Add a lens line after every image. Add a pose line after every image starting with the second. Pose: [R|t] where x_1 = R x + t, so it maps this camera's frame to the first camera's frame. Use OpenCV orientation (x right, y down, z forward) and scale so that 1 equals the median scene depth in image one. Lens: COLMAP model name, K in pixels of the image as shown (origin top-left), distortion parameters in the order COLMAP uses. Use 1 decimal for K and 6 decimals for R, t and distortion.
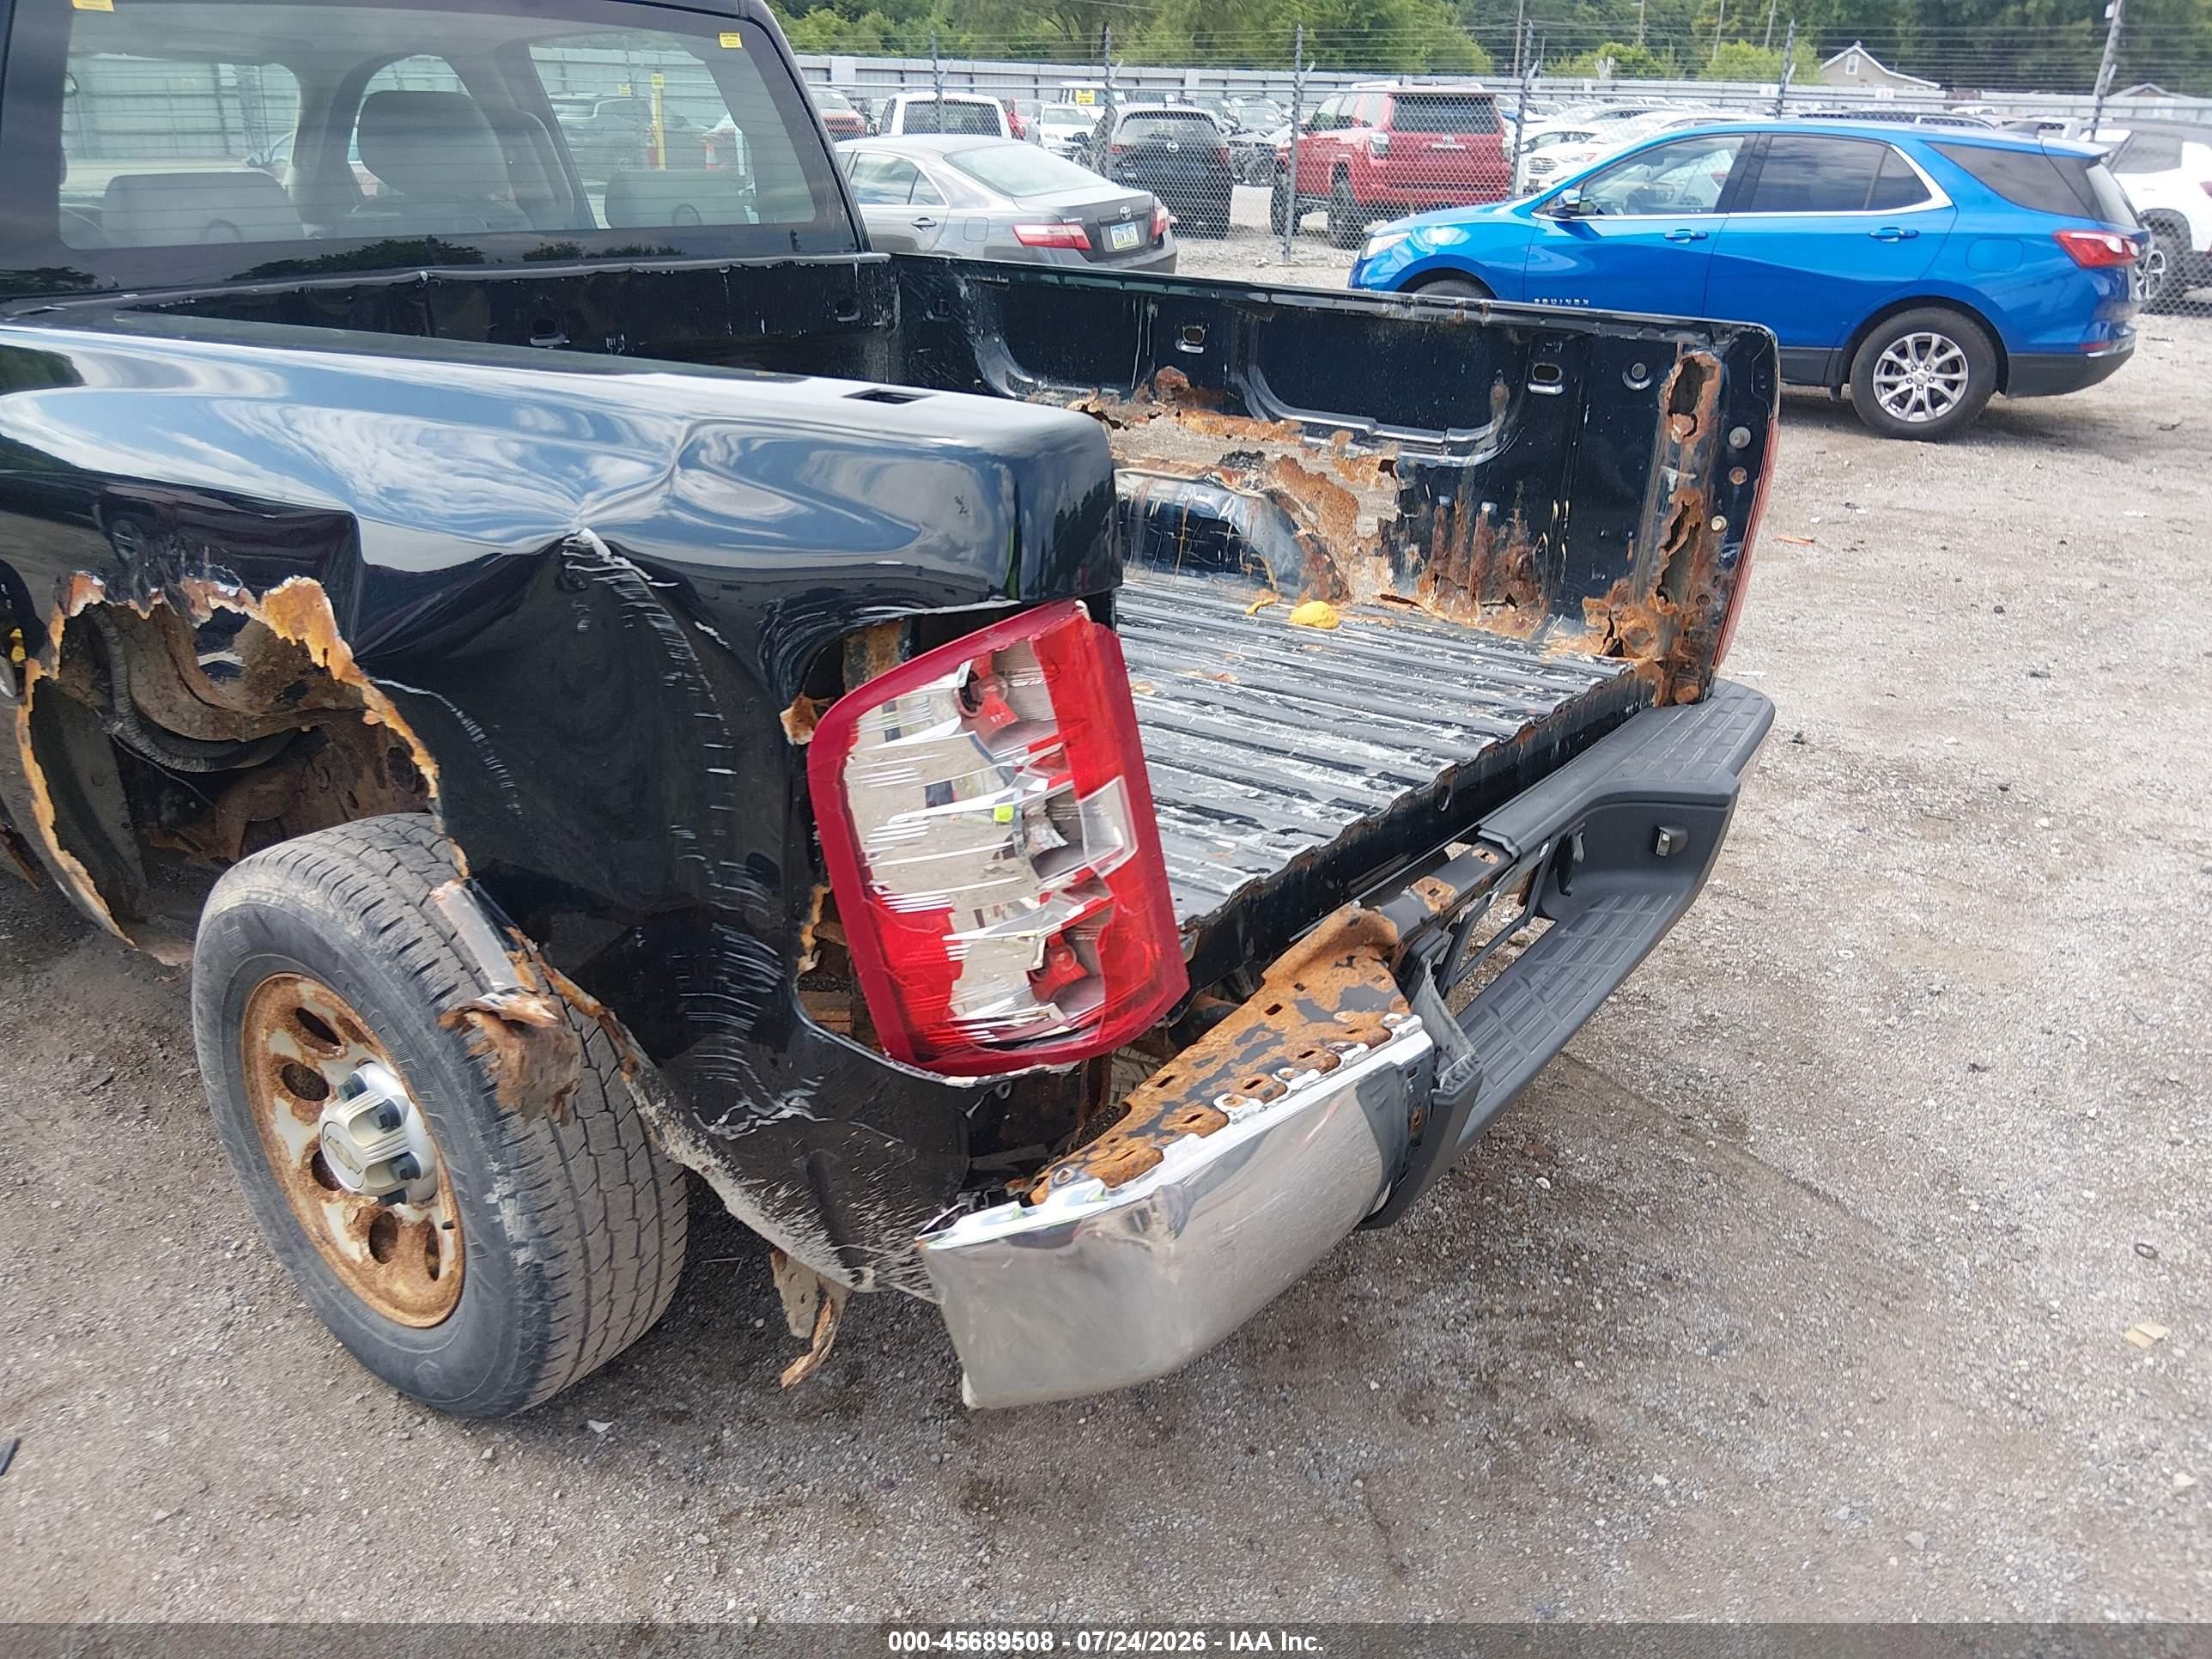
lens RADIAL K [[1667.6, 0, 1134.3], [0, 1667.6, 845.1], [0, 0, 1]] dist [0.093734, -0.202757]
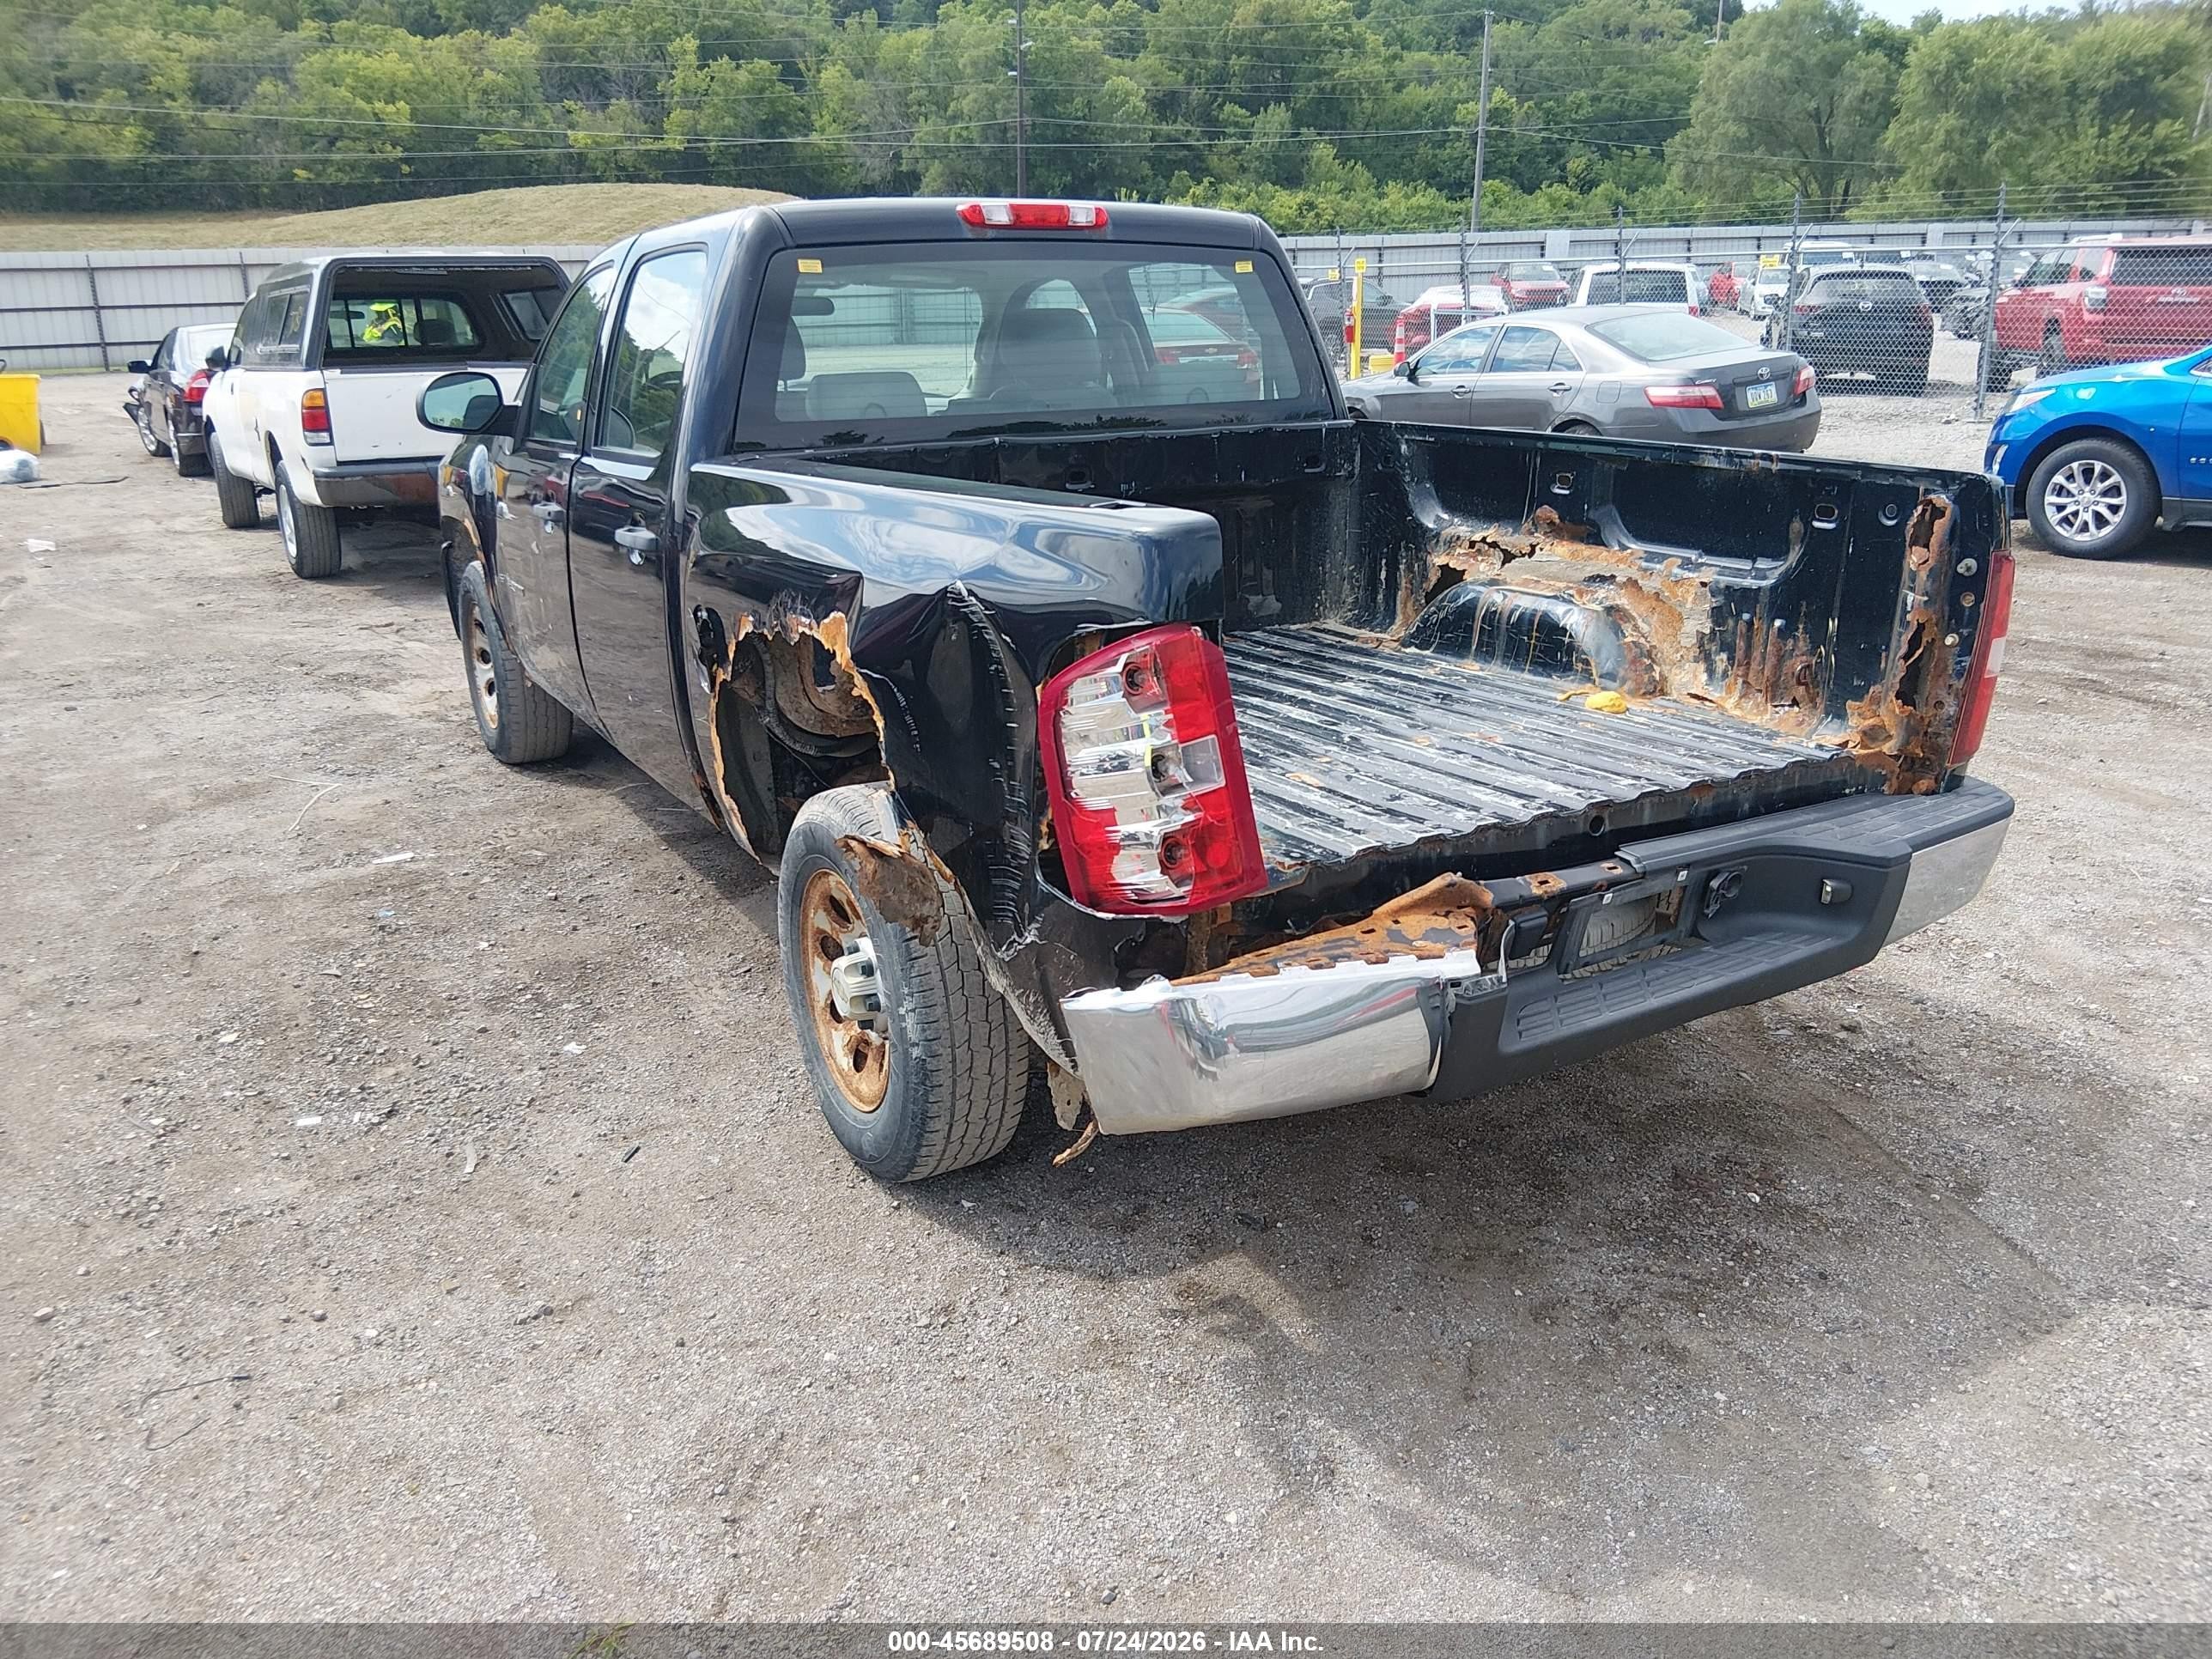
lens RADIAL K [[1675.8, 0, 1106.0], [0, 1675.8, 829.5], [0, 0, 1]] dist [0.068513, -0.113266]
pose [[0.911632, 0.088458, -0.401375, 0.294446], [-0.126995, 0.989403, -0.070390, 0.093268], [0.390895, 0.115142, 0.913205, -0.272273]]
